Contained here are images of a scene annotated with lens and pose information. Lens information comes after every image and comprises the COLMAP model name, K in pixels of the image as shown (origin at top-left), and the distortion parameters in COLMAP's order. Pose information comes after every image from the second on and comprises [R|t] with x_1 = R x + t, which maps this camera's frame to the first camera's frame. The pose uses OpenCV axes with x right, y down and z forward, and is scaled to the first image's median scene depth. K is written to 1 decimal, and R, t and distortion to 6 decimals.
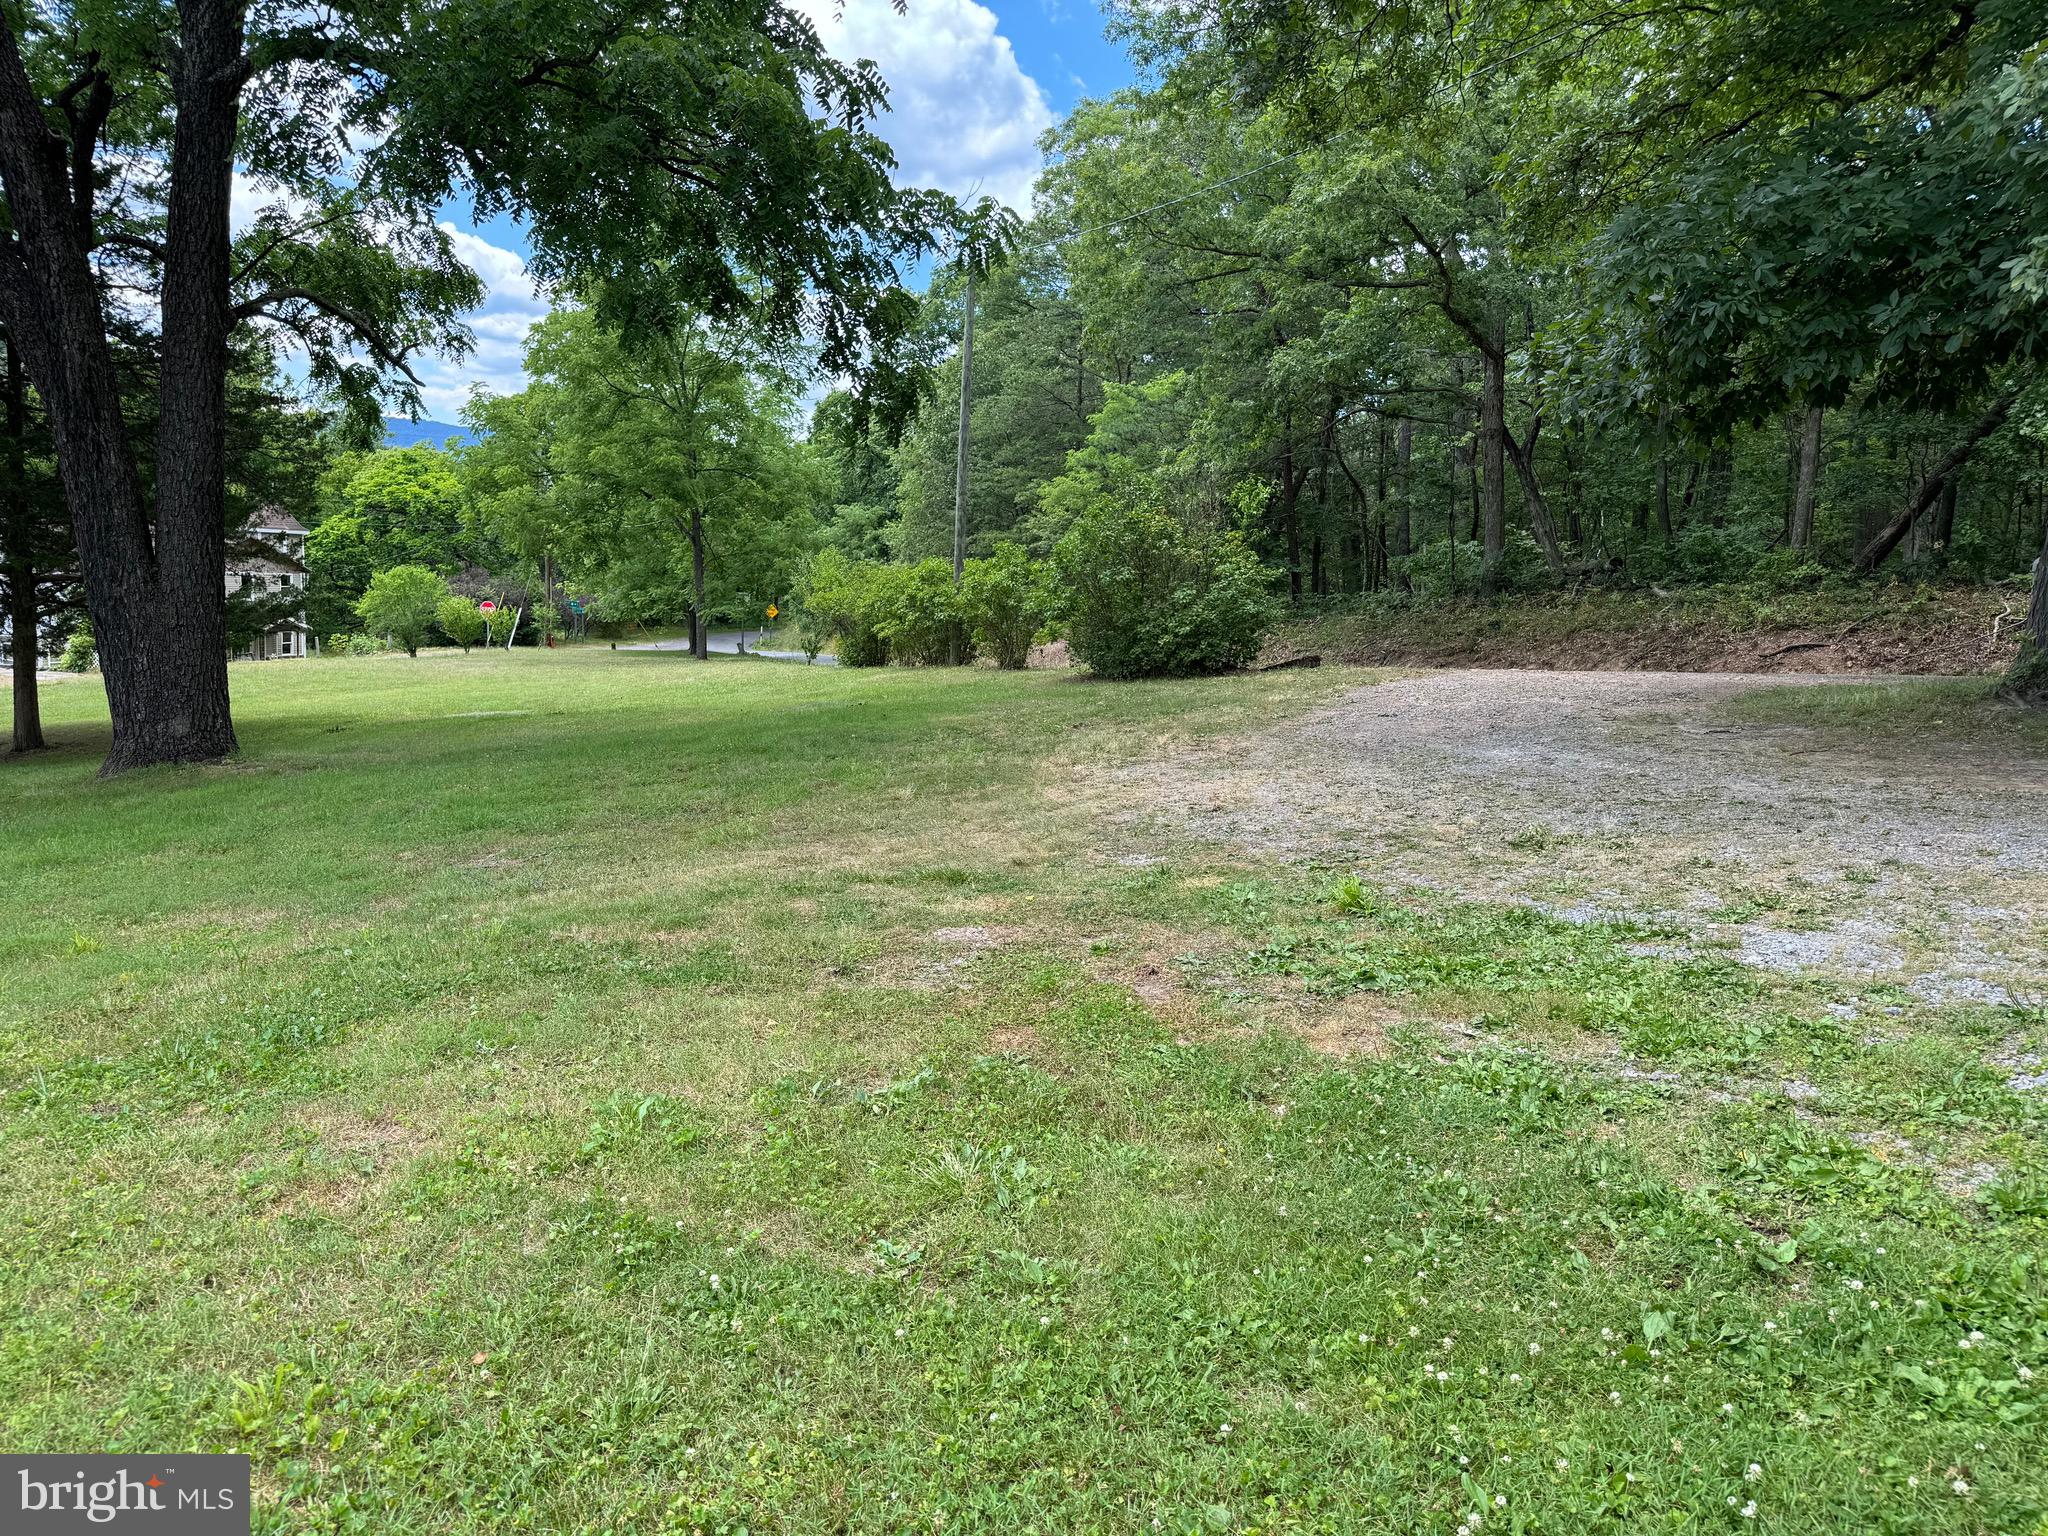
lens RADIAL K [[1441.2, 0, 1024.0], [0, 1441.2, 768.0], [0, 0, 1]] dist [0.040470, -0.025287]
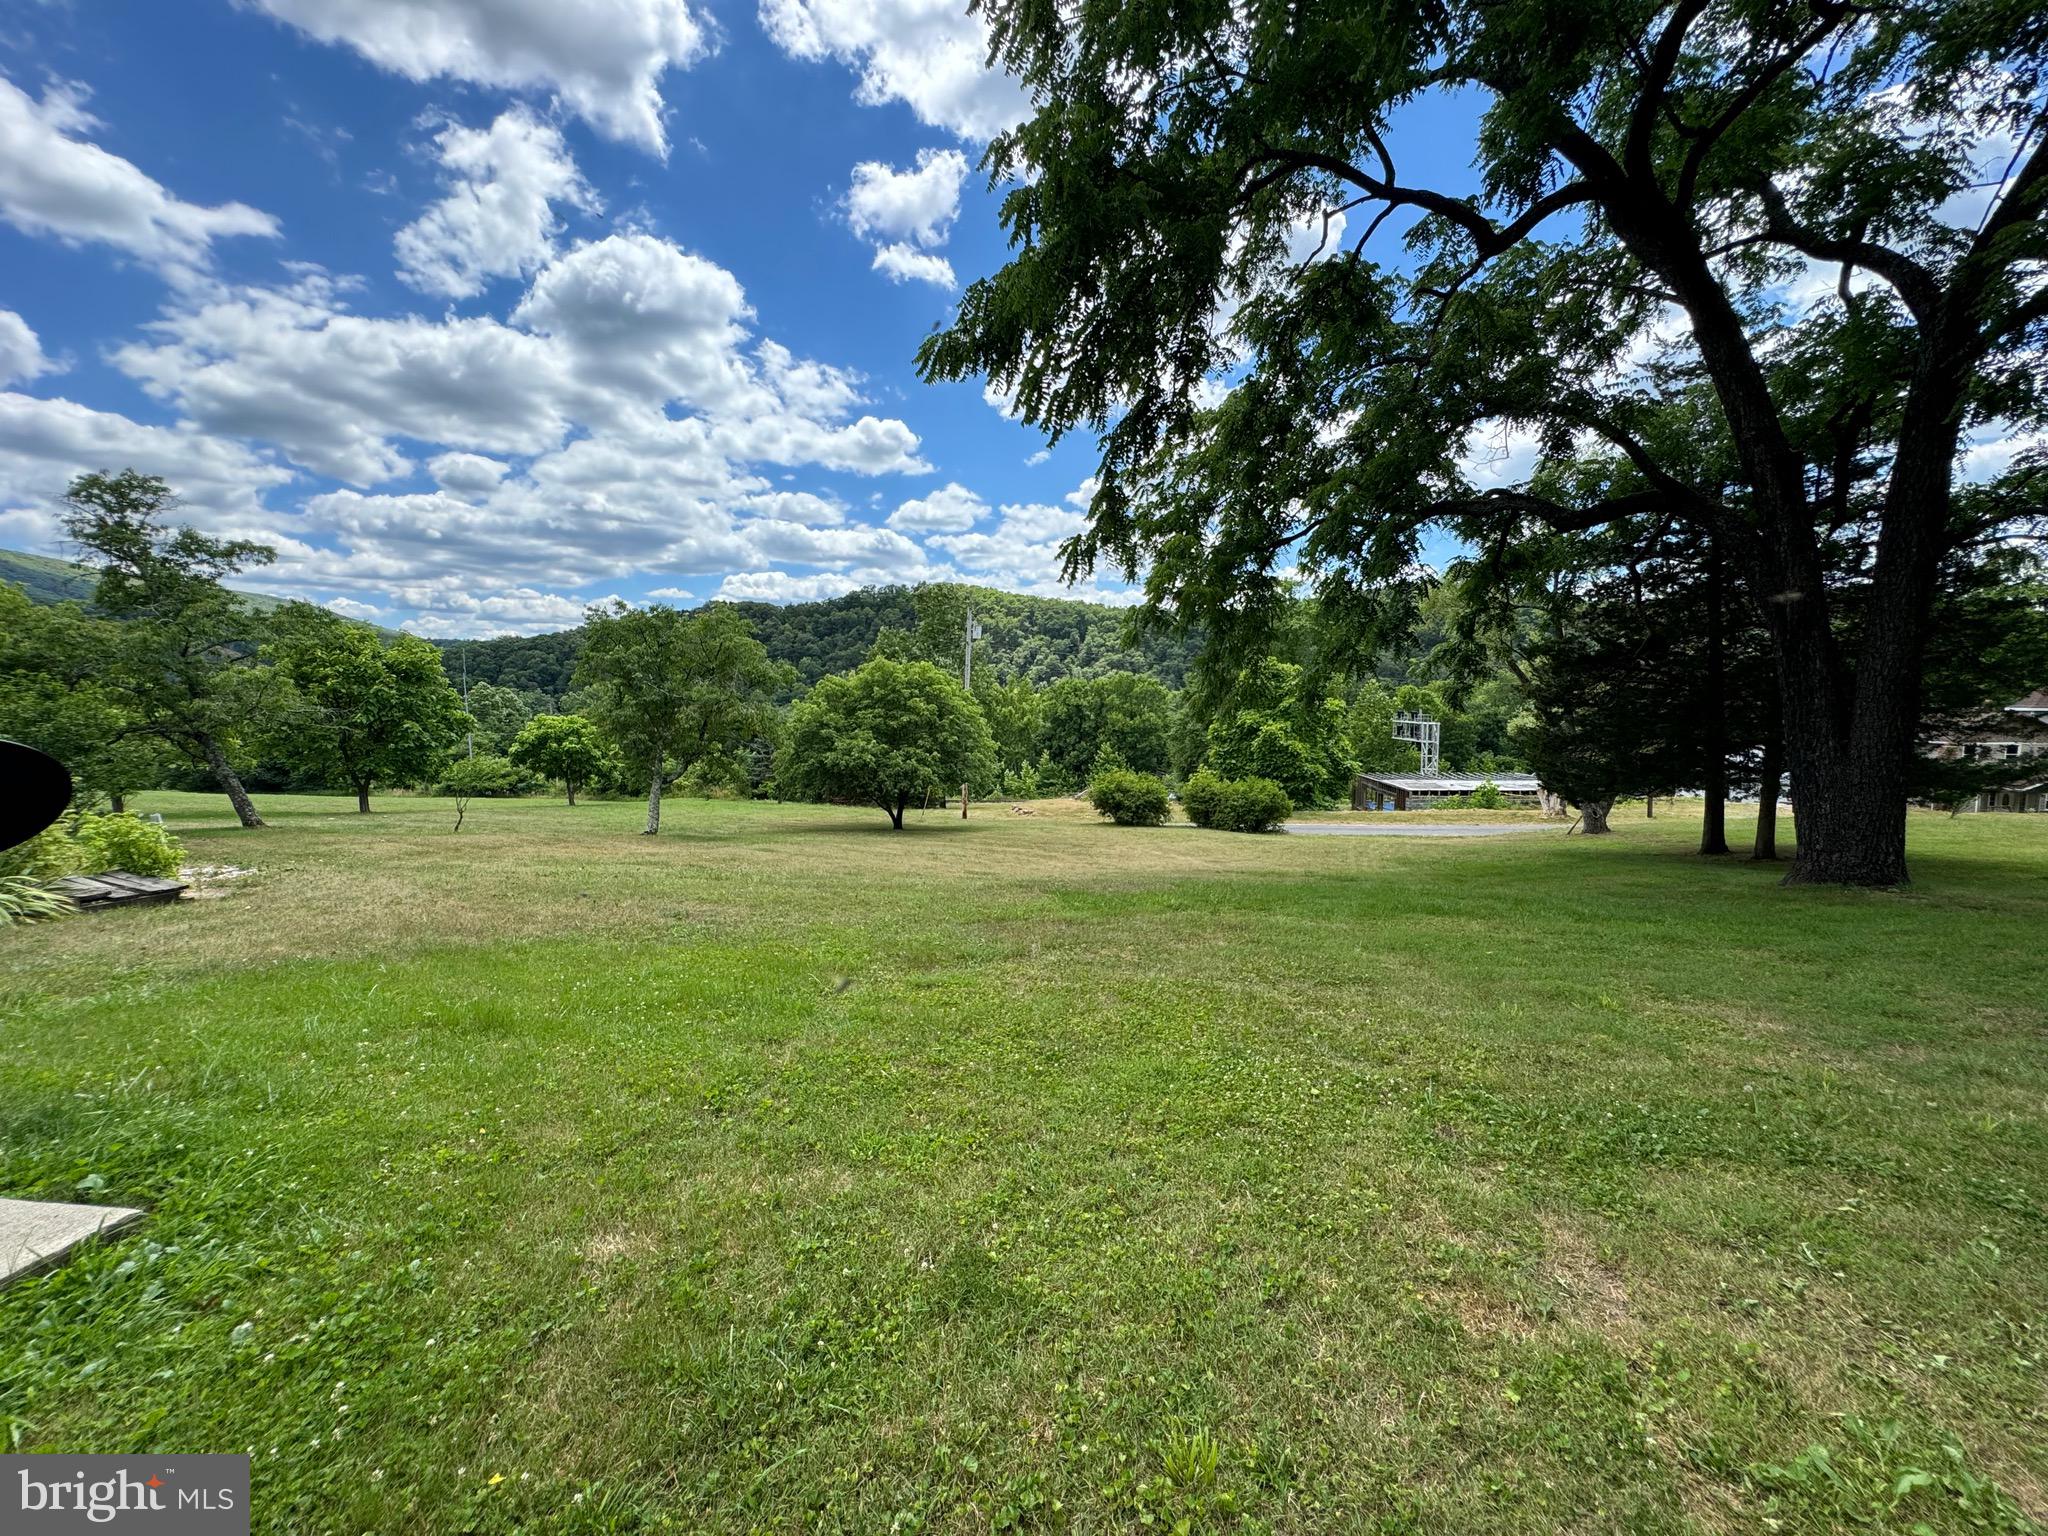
lens RADIAL K [[817.3, 0, 1024.1], [0, 817.3, 765.5], [0, 0, 1]] dist [-0.001045, -0.000117]
pose [[0.178438, 0.023219, -0.983677, 0.010987], [-0.127283, 0.991866, 0.000323, -0.011135], [0.975684, 0.125148, 0.179942, 0.076697]]
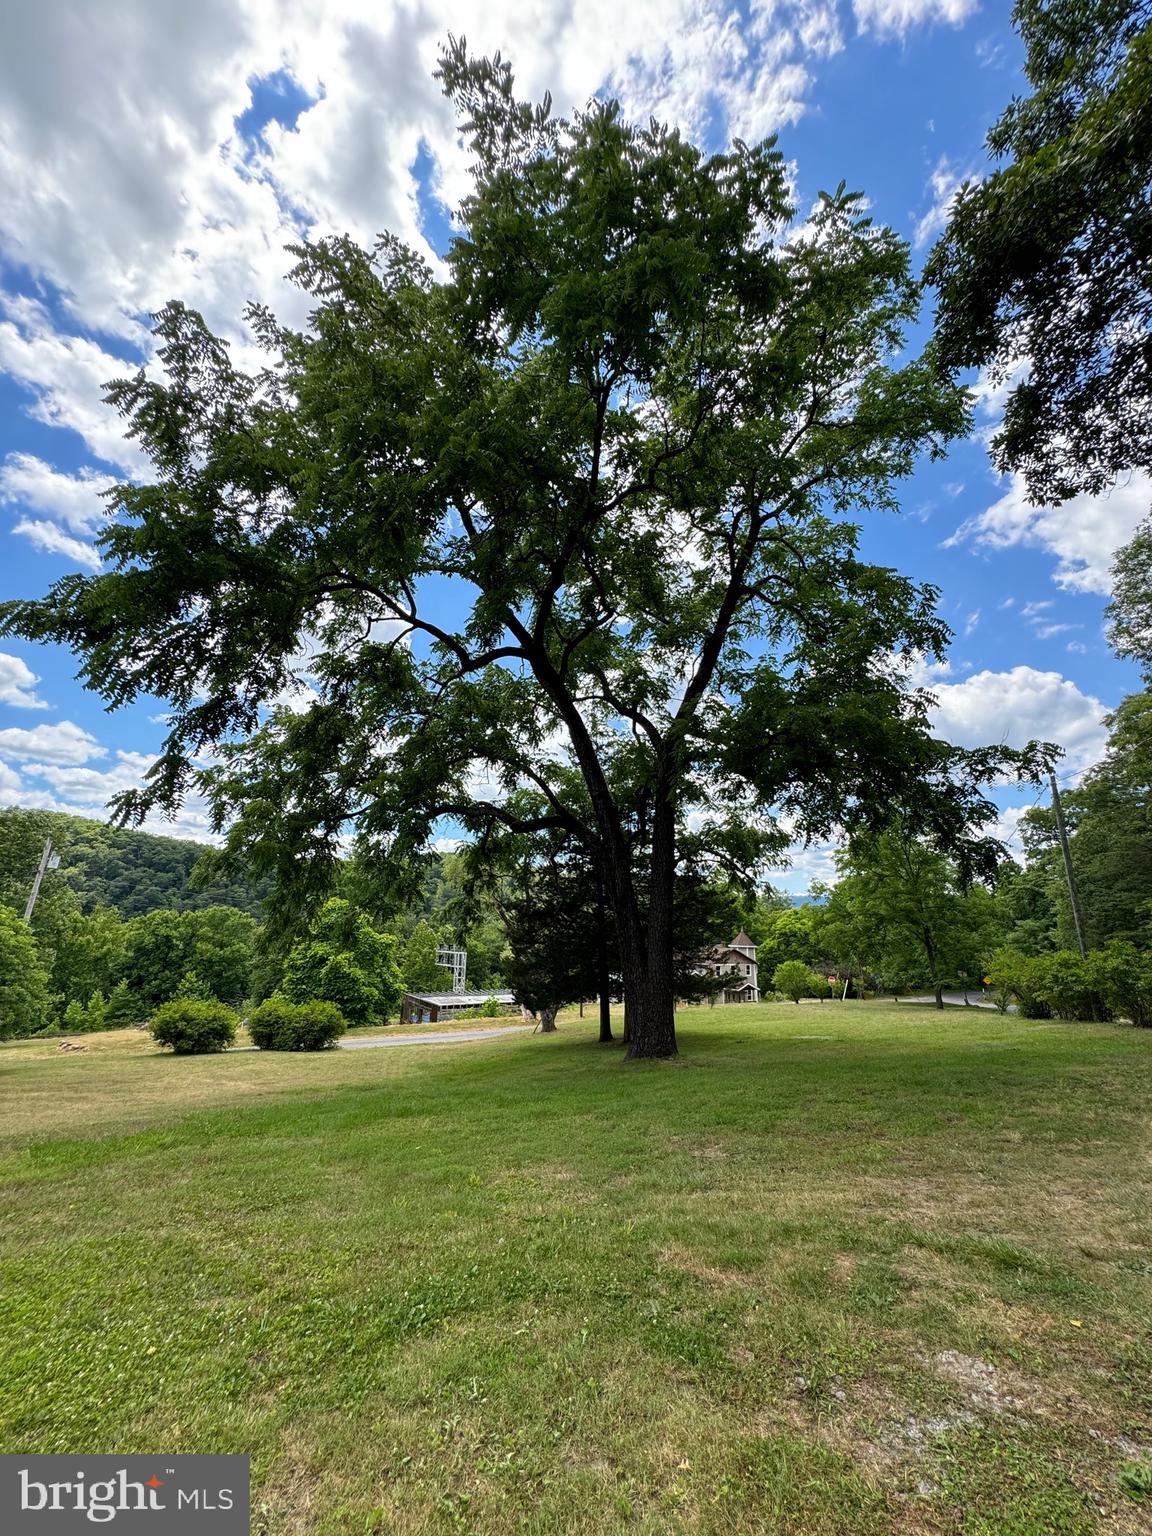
lens RADIAL K [[613.0, 0, 579.3], [0, 613.0, 769.9], [0, 0, 1]] dist [-0.001045, -0.000117]
pose [[0.729915, -0.220659, -0.646942, 0.030547], [-0.073348, 0.915711, -0.395086, -0.018600], [0.679591, 0.335831, 0.652206, 0.100686]]
